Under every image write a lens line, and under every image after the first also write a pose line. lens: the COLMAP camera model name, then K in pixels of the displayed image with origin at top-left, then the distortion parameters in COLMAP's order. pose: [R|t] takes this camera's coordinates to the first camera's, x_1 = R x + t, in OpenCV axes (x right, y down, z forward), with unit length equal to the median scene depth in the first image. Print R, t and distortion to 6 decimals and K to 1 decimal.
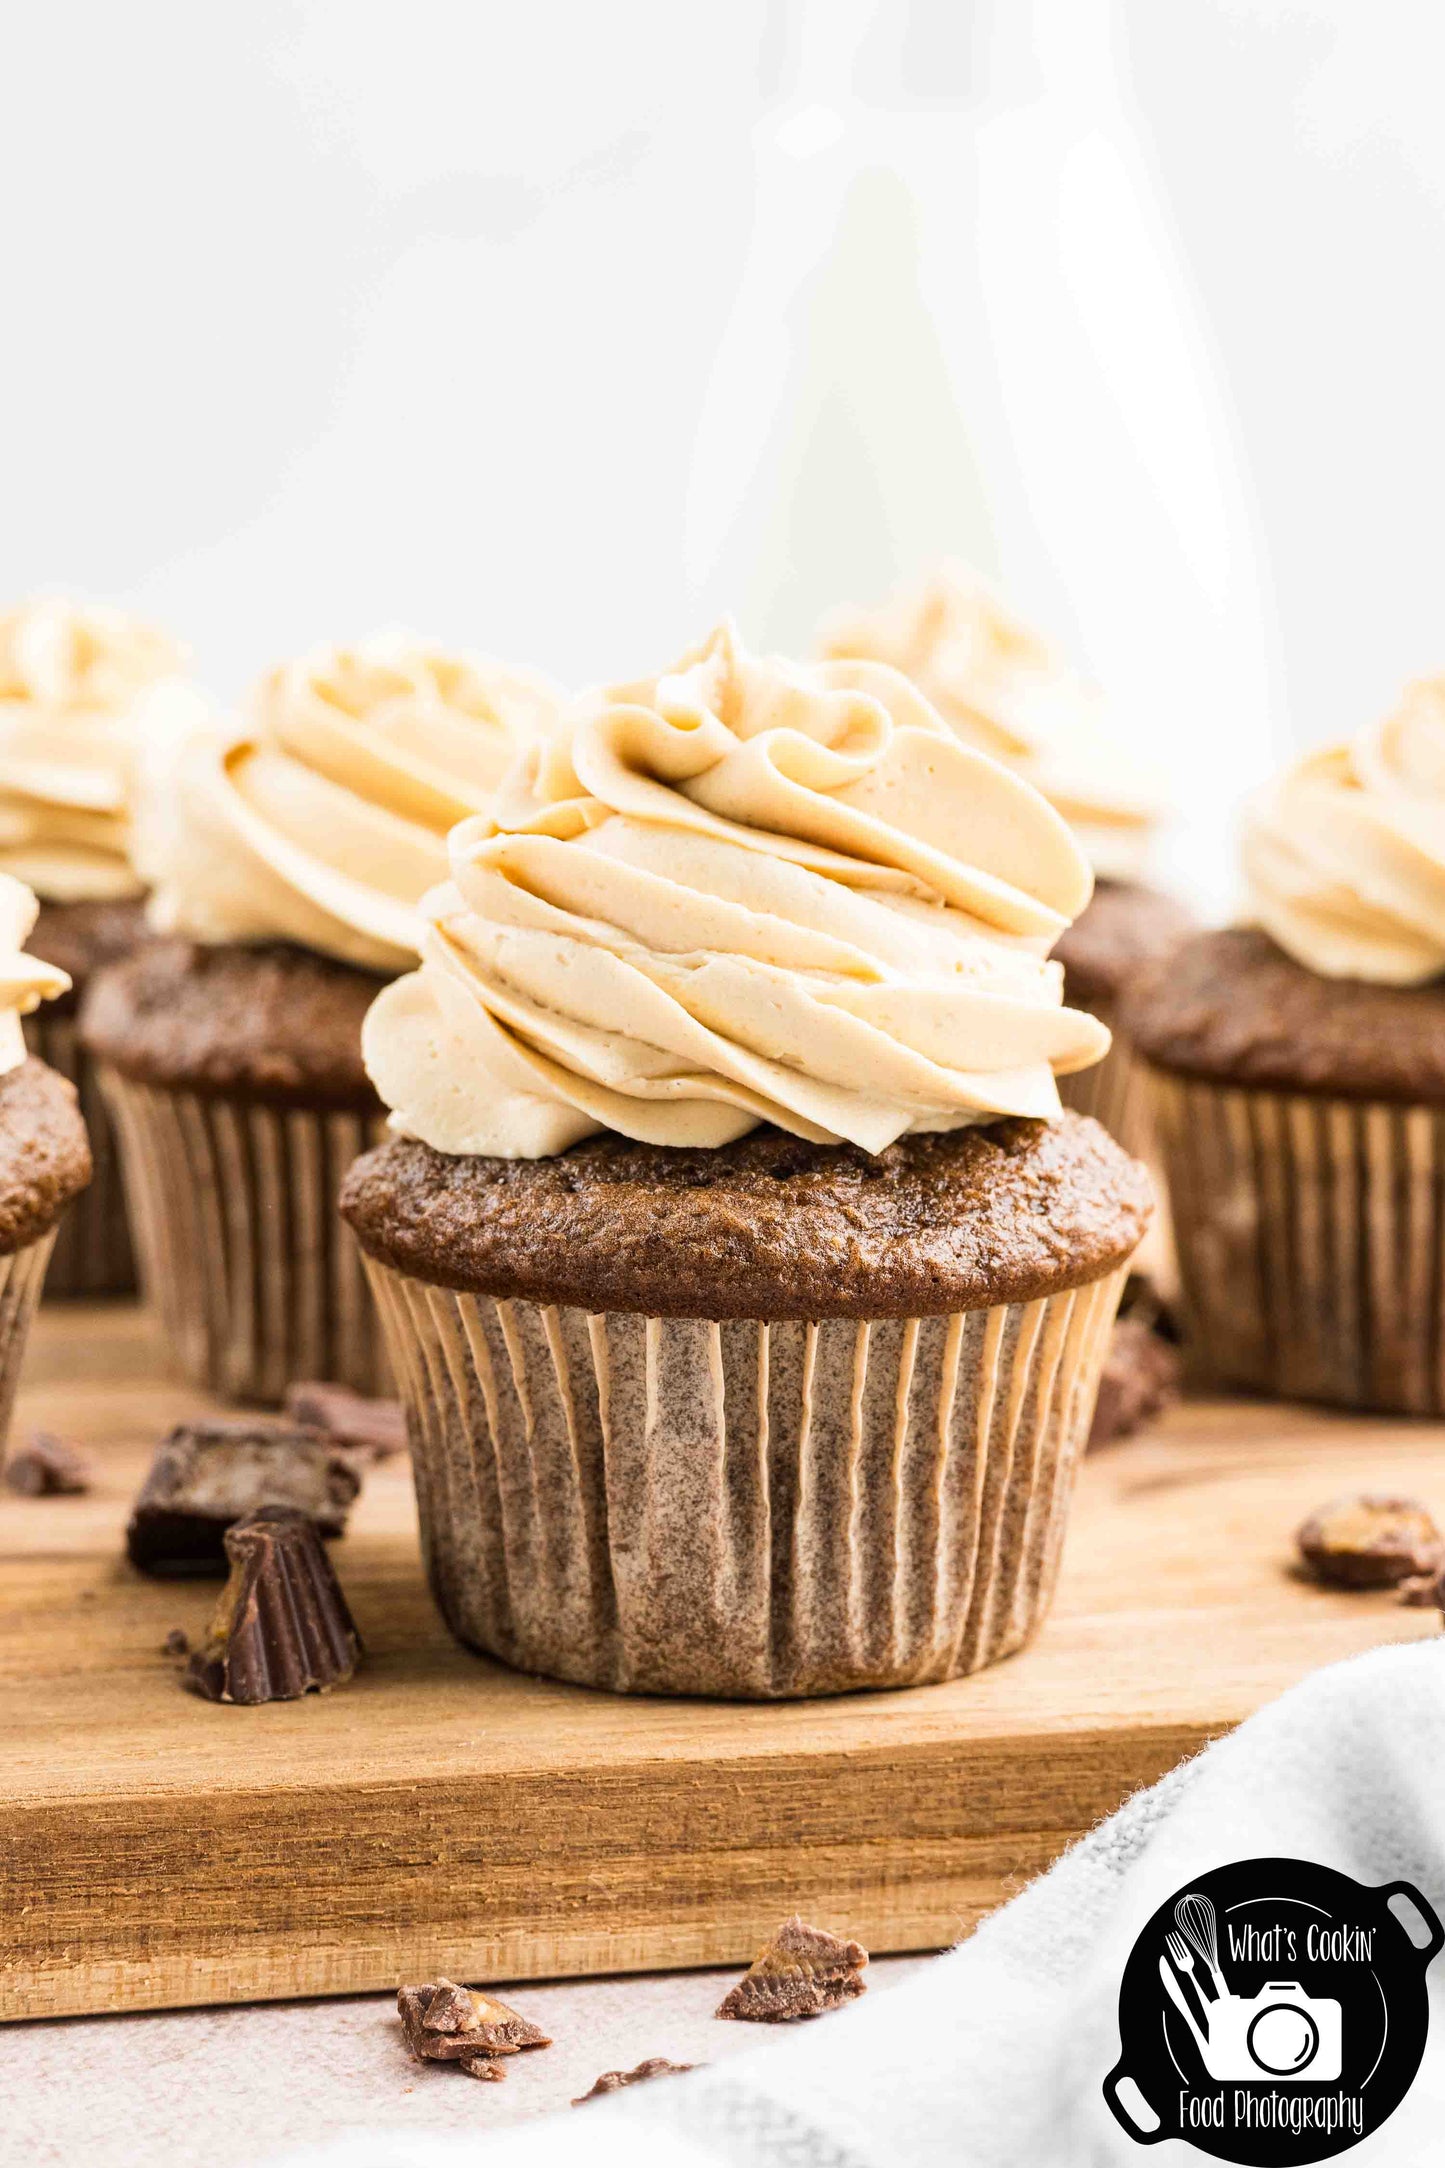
lens RADIAL K [[4078.3, 0, 722.5], [0, 4078.3, 1084.0], [0, 0, 1]] dist [-0.024883, 0.012936]
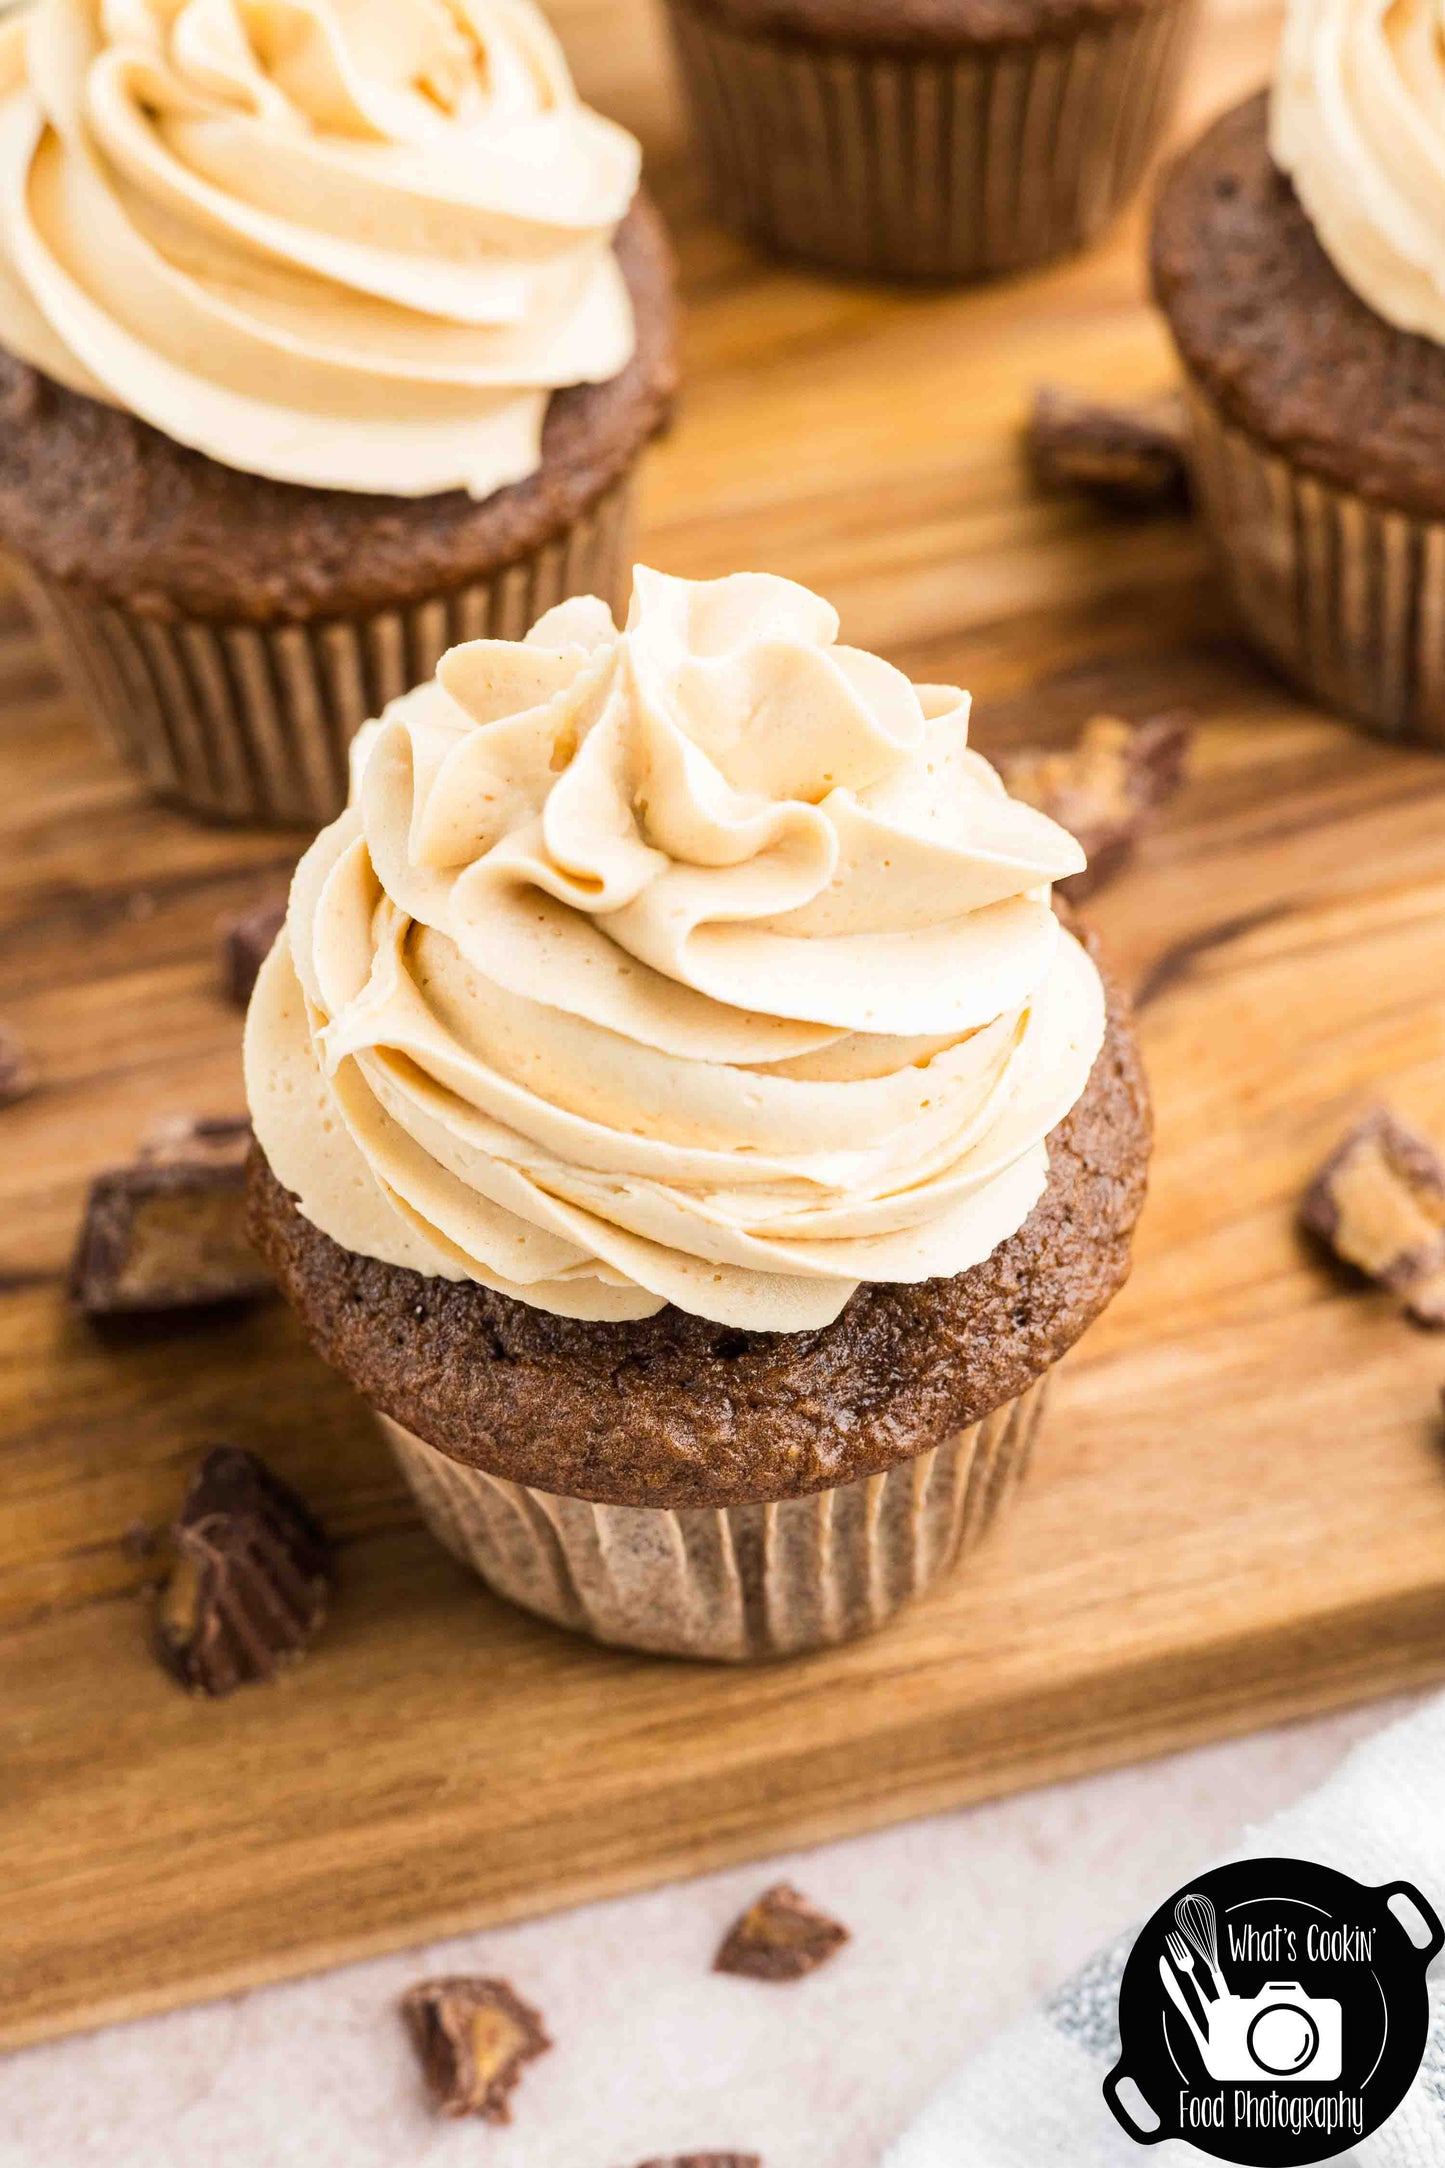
lens RADIAL K [[3946.6, 0, 722.5], [0, 3946.6, 1084.0], [0, 0, 1]] dist [-0.014957, -0.003705]
pose [[0.998329, -0.041735, -0.039966, 0.049467], [0.057771, 0.735983, 0.674531, -0.598837], [0.001263, -0.675712, 0.737164, 0.395839]]
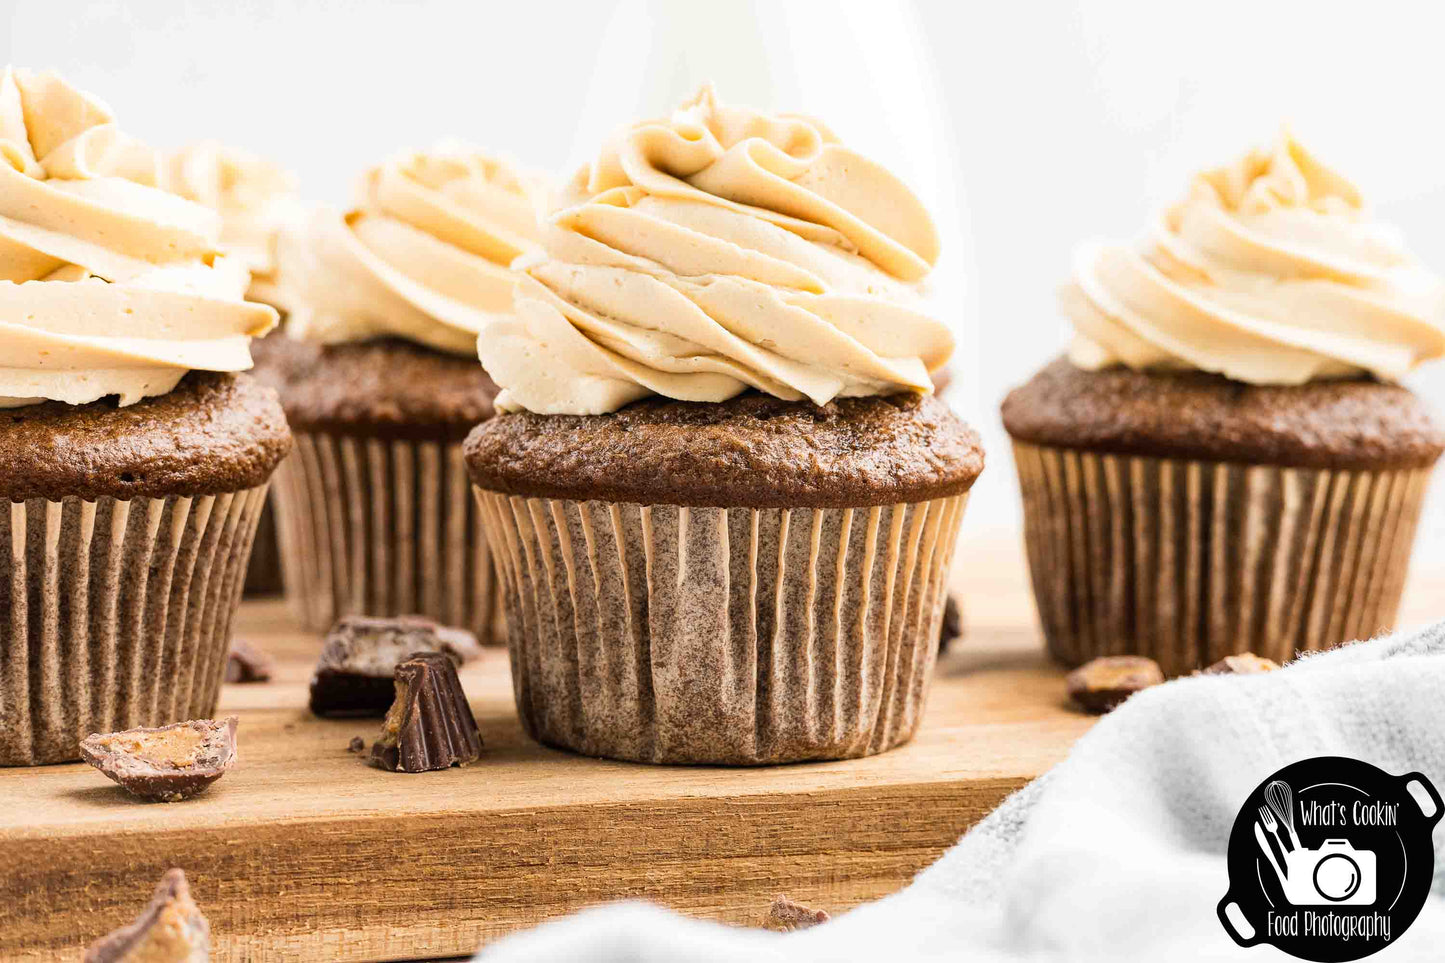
lens RADIAL K [[2713.3, 0, 722.5], [0, 2713.3, 481.5], [0, 0, 1]] dist [-0.011300, 0.102142]
pose [[0.996293, -0.008061, 0.085650, -0.088256], [0.013698, 0.997763, -0.065429, 0.112344], [-0.084931, 0.066360, 0.994175, -0.023037]]
